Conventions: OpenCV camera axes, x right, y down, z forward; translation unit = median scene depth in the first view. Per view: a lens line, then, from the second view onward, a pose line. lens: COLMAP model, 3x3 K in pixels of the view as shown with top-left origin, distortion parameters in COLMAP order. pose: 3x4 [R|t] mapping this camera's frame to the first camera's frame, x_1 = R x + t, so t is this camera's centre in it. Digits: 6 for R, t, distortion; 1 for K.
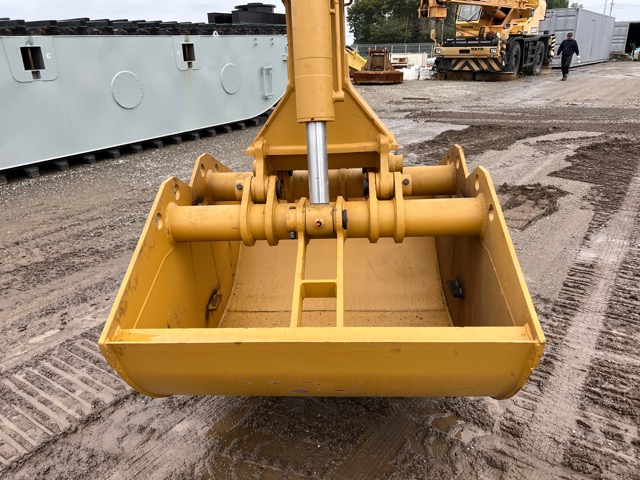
lens RADIAL K [[476.2, 0, 321.4], [0, 476.2, 252.3], [0, 0, 1]] dist [0.051401, -0.060896]
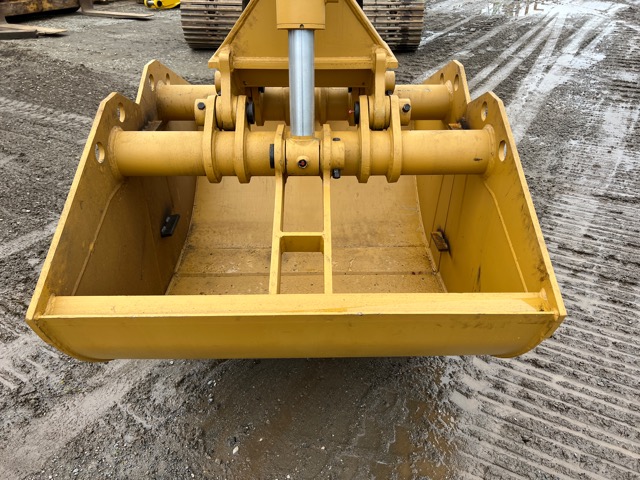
lens RADIAL K [[484.8, 0, 320.0], [0, 484.8, 240.0], [0, 0, 1]] dist [-0.033964, -0.001071]
pose [[0.996276, 0.014216, 0.085041, -0.039198], [-0.027944, 0.986314, 0.162491, -0.056809], [-0.081567, -0.164263, 0.983038, 0.156300]]
